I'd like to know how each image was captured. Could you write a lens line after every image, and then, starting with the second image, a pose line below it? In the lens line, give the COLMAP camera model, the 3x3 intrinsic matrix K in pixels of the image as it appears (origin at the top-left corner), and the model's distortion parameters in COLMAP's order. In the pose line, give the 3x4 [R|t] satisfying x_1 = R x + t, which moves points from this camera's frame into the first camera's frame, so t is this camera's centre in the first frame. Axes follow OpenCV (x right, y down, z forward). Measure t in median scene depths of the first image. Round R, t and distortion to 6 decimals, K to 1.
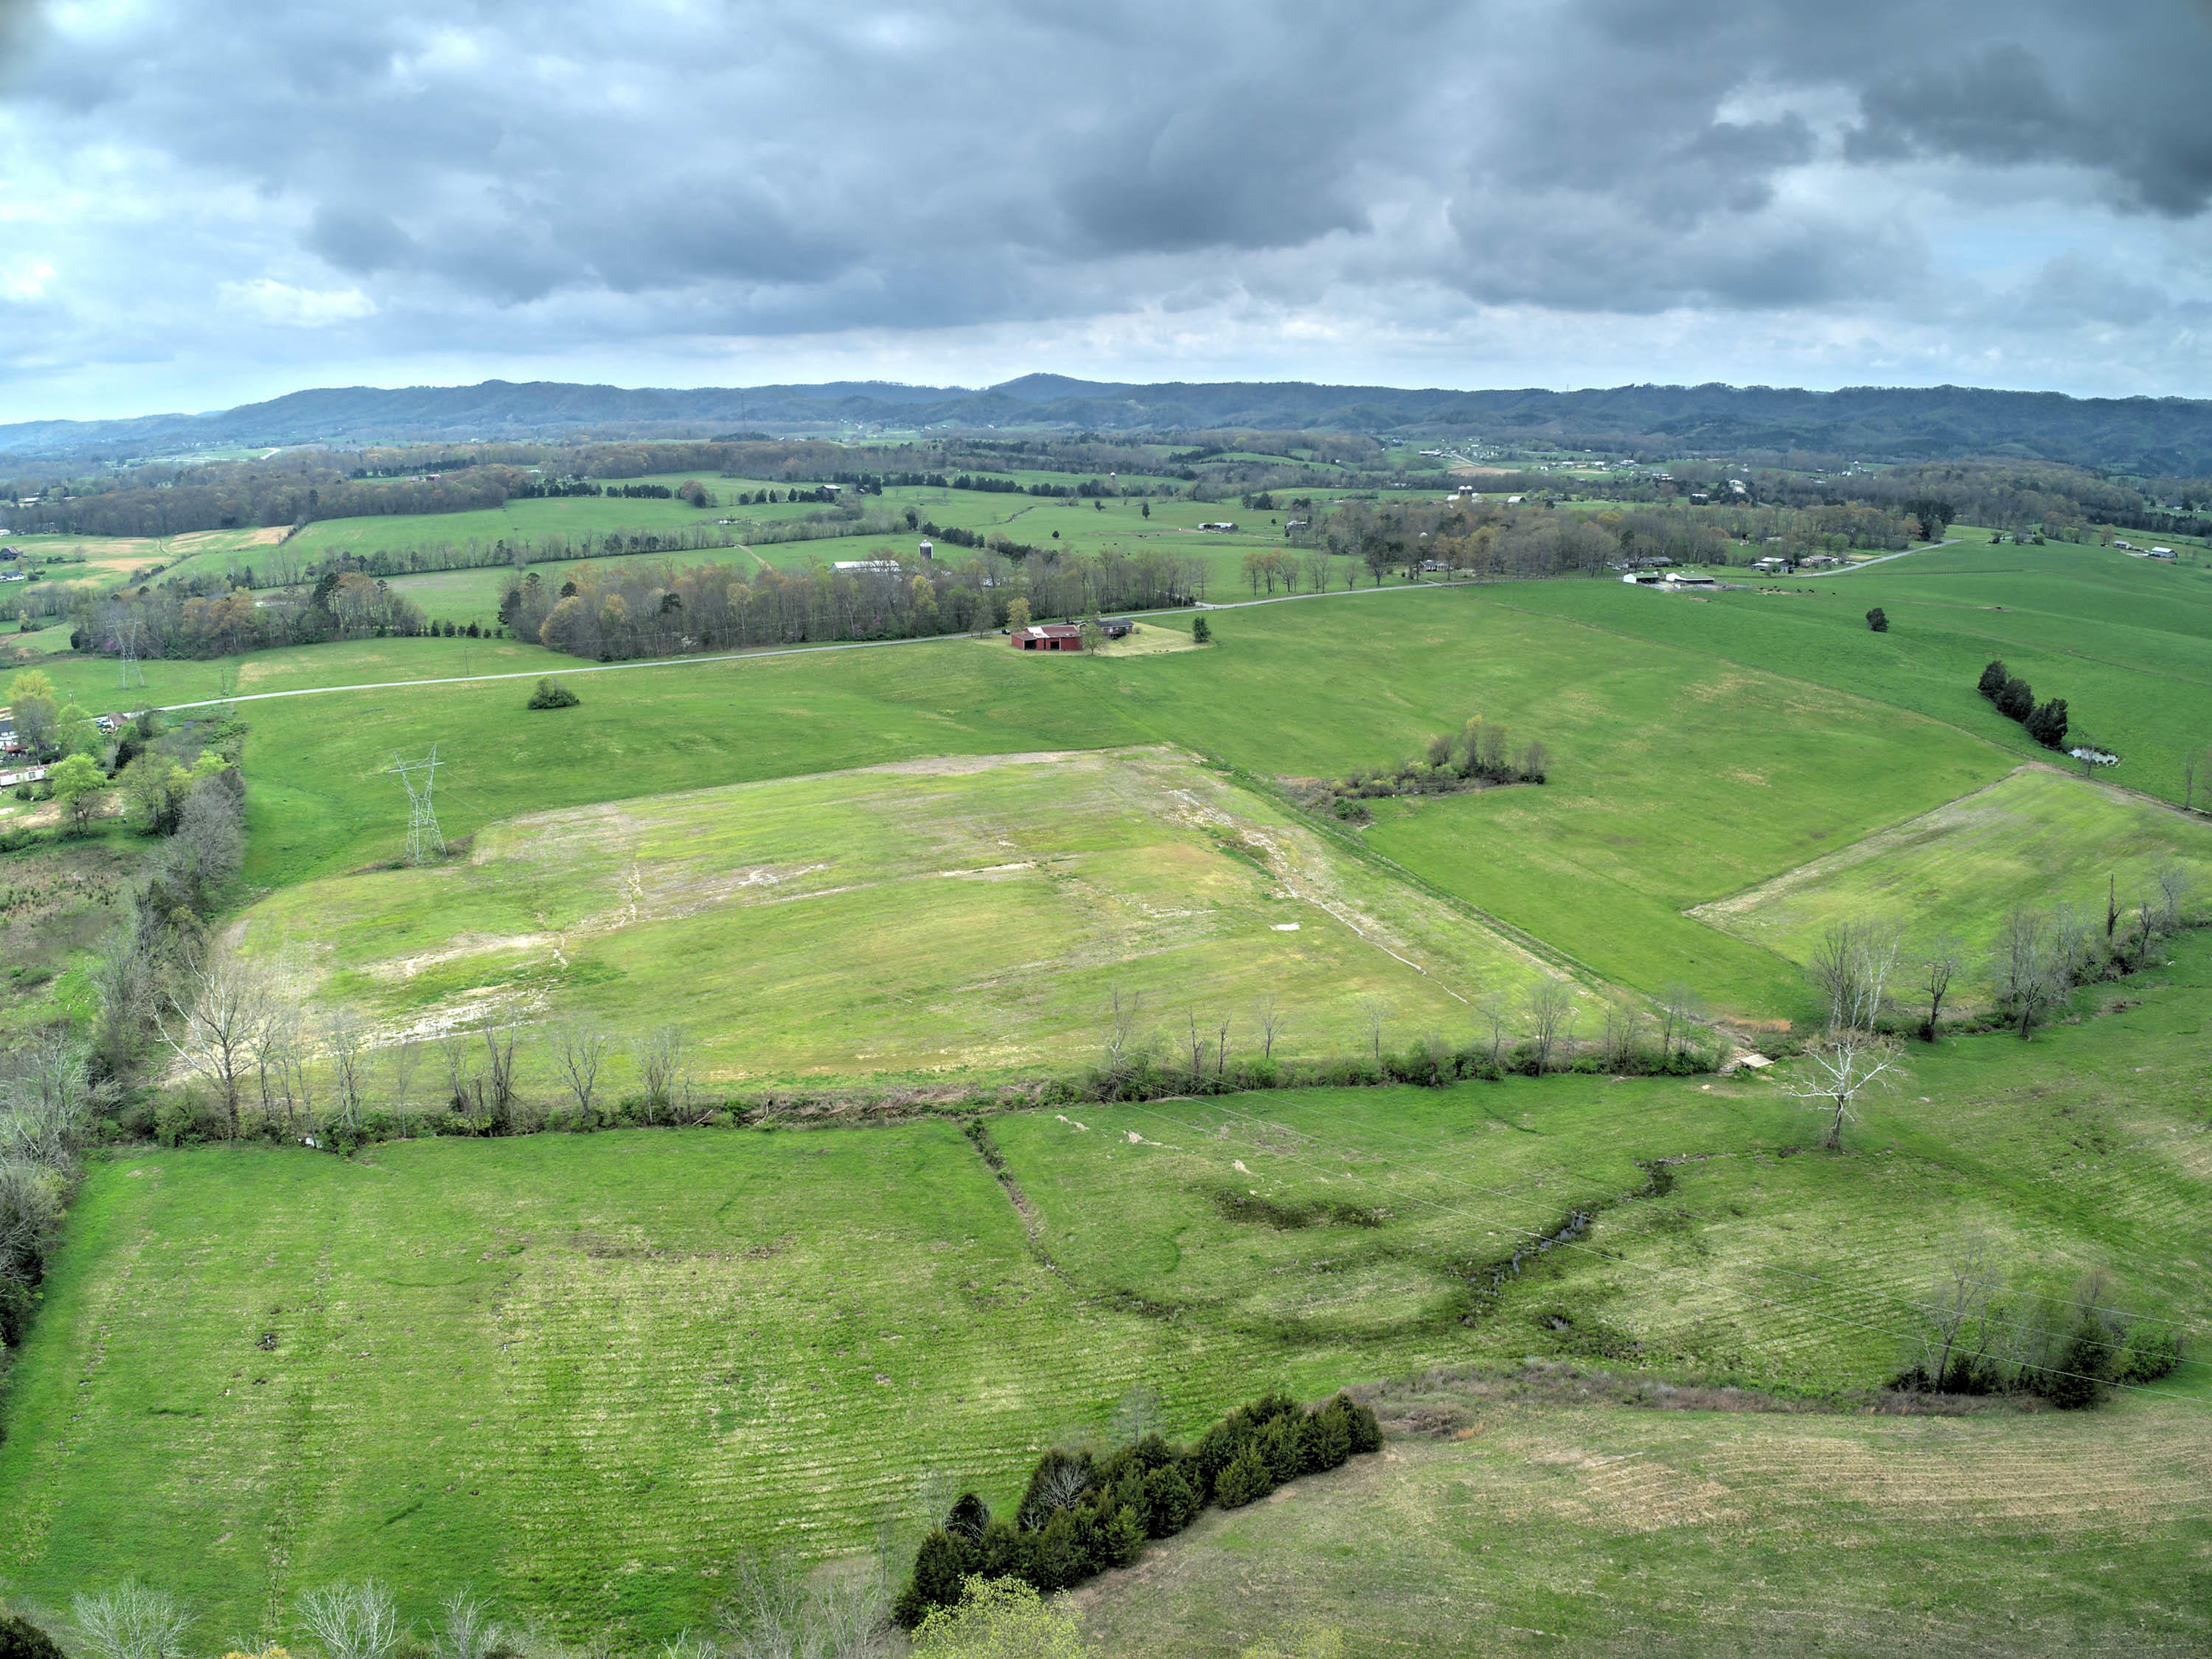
lens RADIAL K [[1582.4, 0, 1111.7], [0, 1582.4, 822.3], [0, 0, 1]] dist [-0.072189, -0.115021]
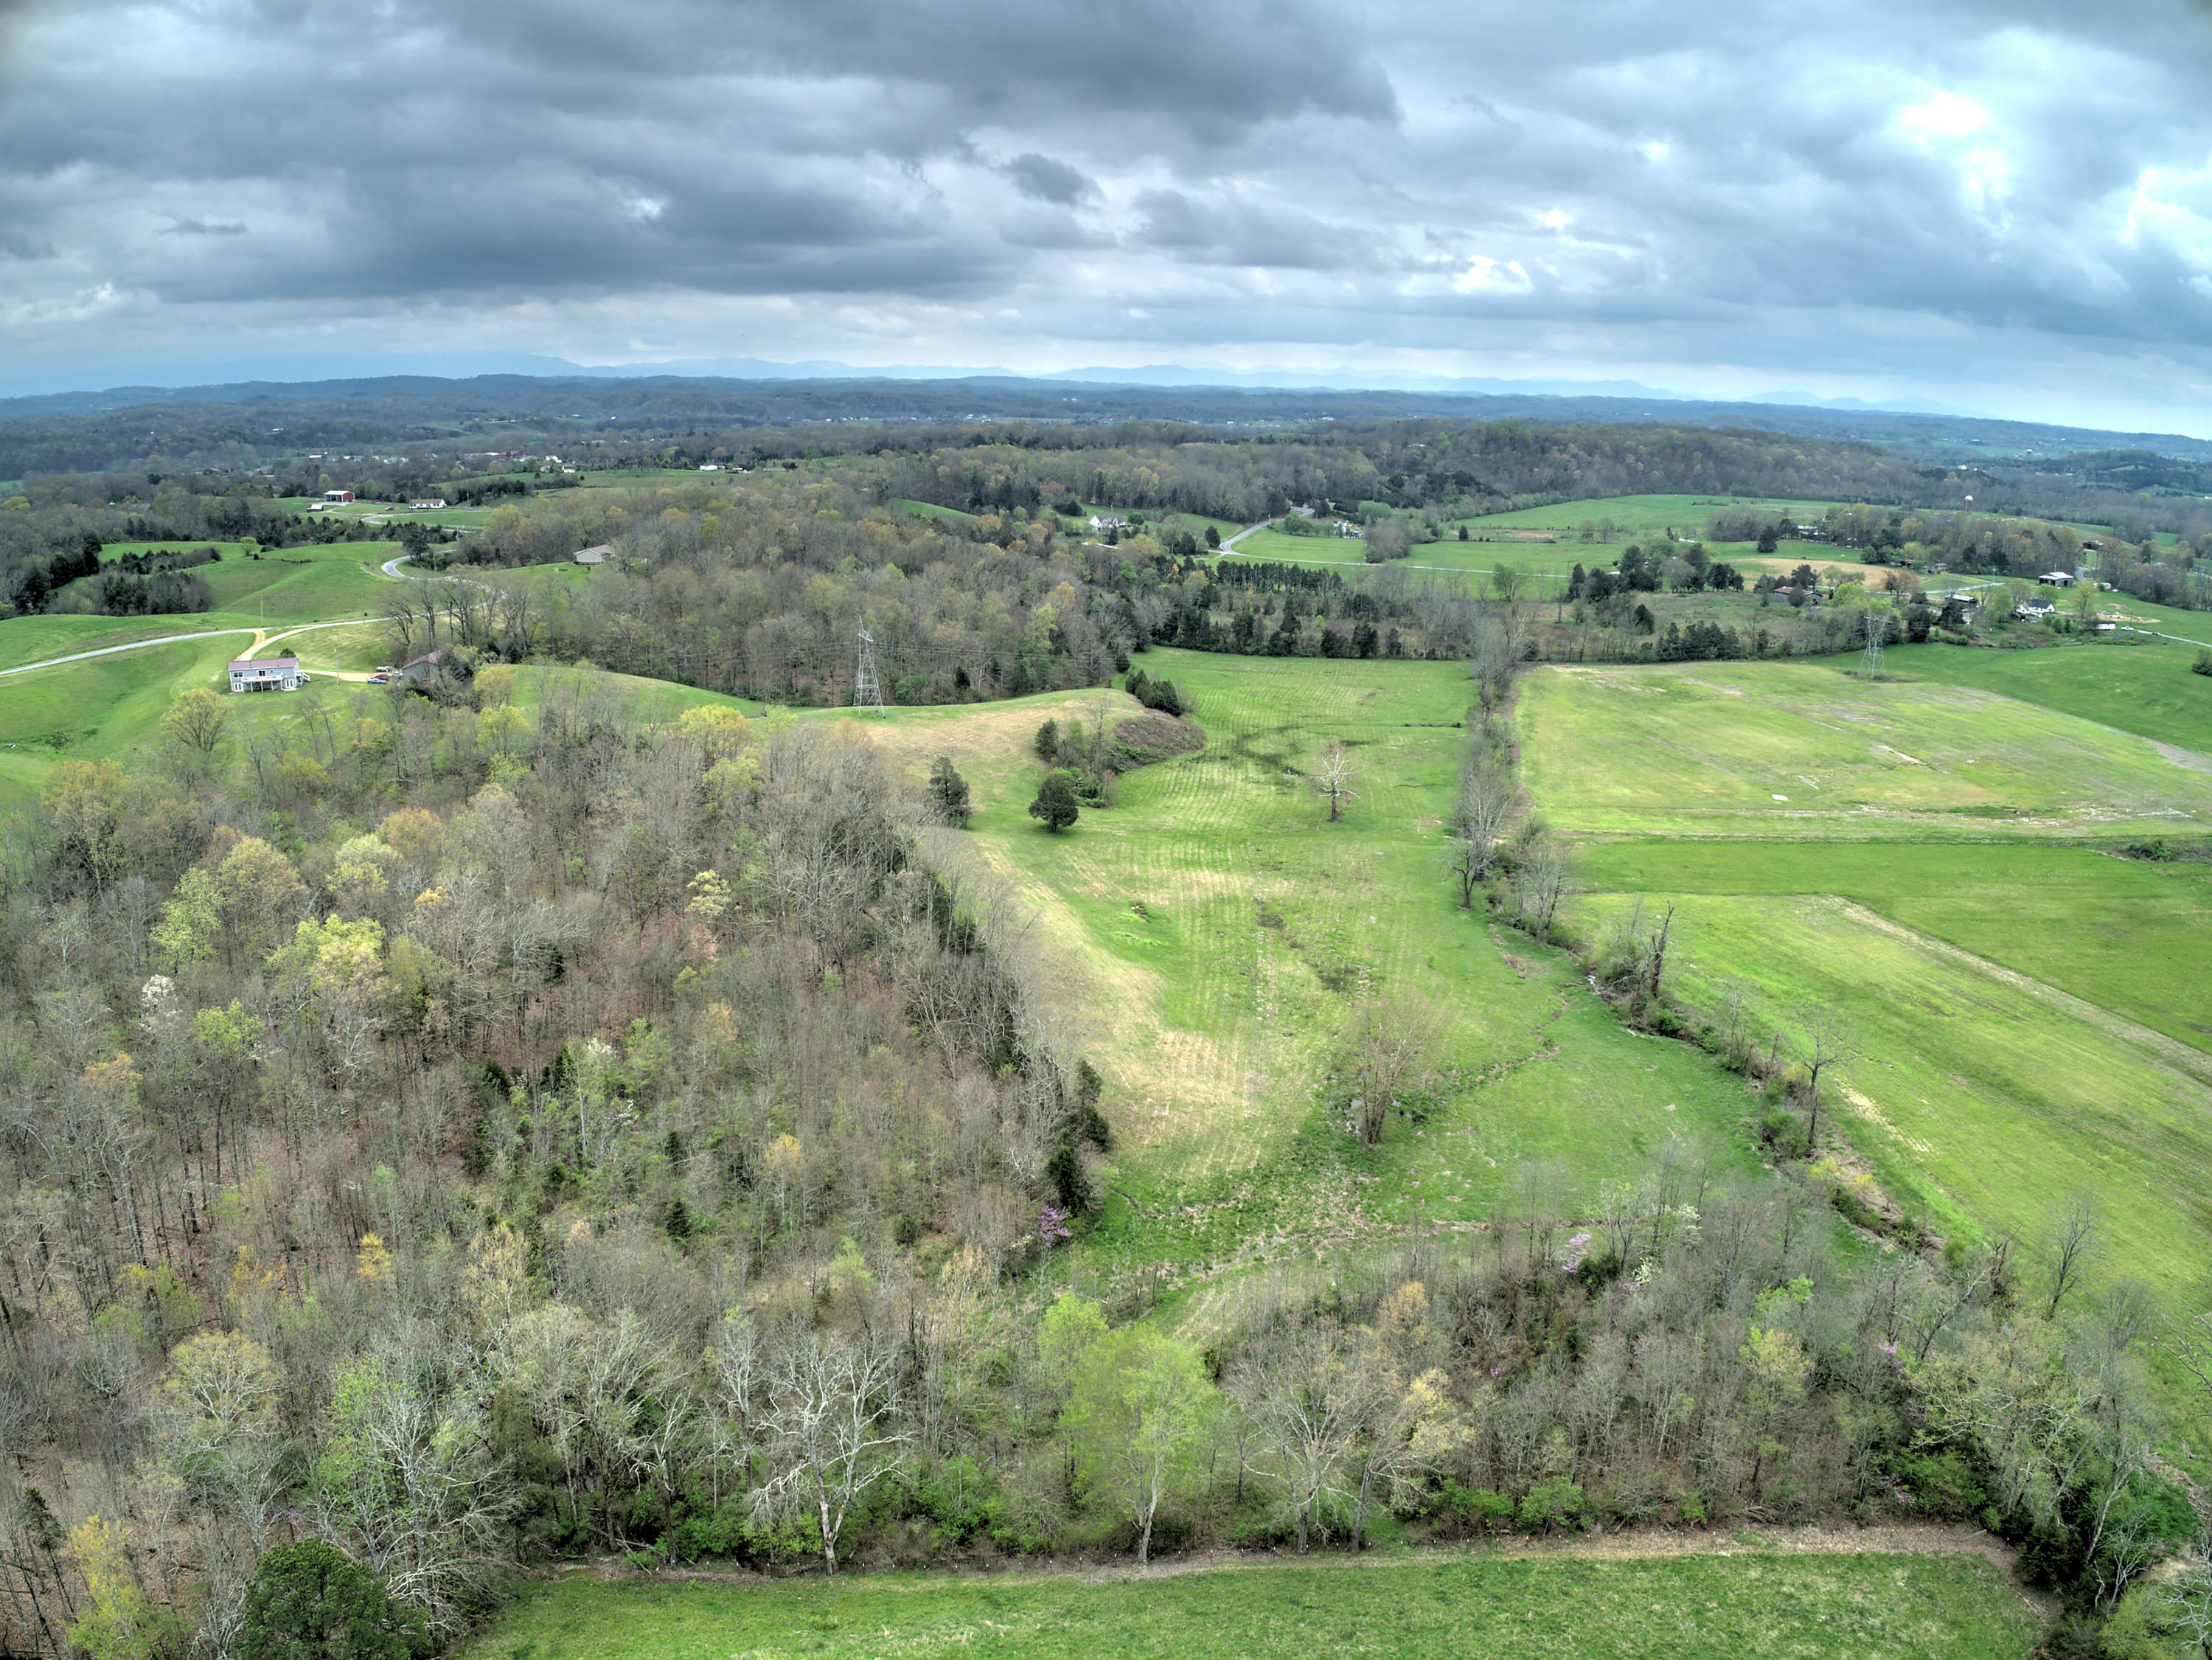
lens RADIAL K [[1633.4, 0, 1133.3], [0, 1633.4, 795.3], [0, 0, 1]] dist [-0.089043, -0.136196]
pose [[-0.354362, 0.217329, -0.909503, 0.640139], [-0.259398, 0.911601, 0.318898, -0.091485], [0.898410, 0.348928, -0.266662, 0.389689]]
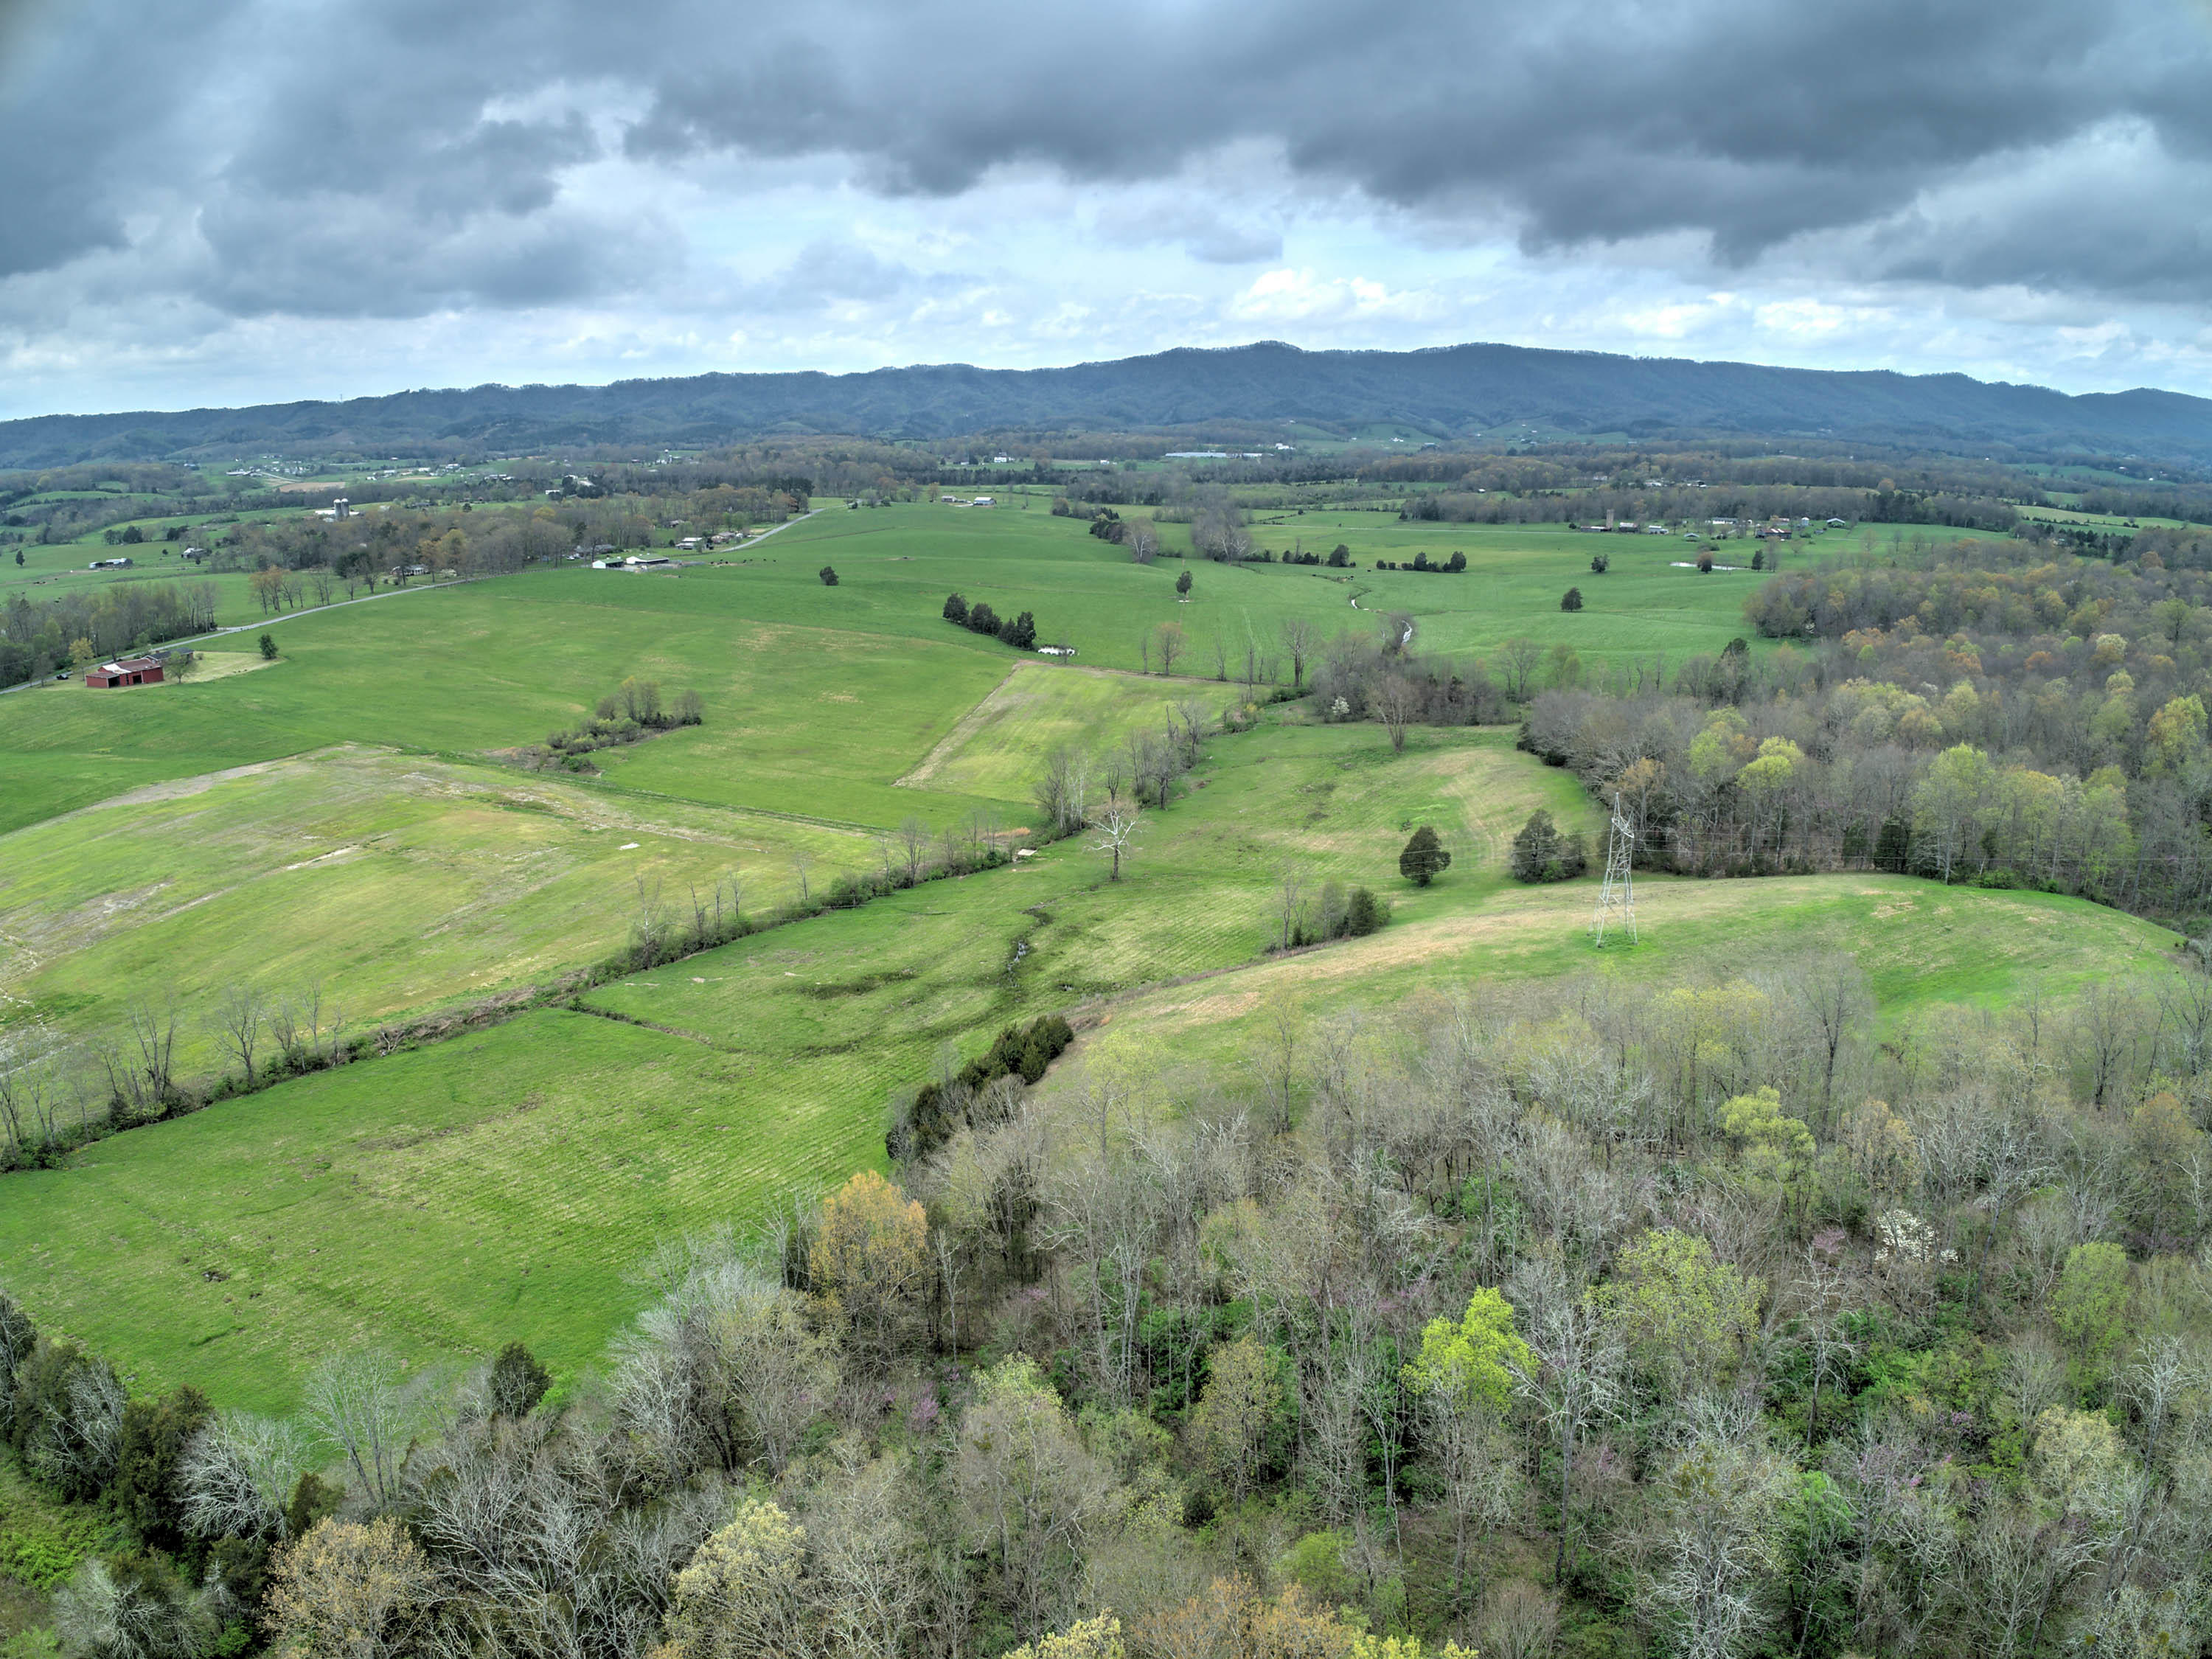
lens RADIAL K [[1617.0, 0, 1082.7], [0, 1617.0, 838.2], [0, 0, 1]] dist [-0.067038, -0.134677]
pose [[0.749250, -0.178353, 0.637820, -0.180911], [0.176212, 0.982028, 0.067606, 0.017214], [-0.638415, 0.061737, 0.767212, -0.066755]]
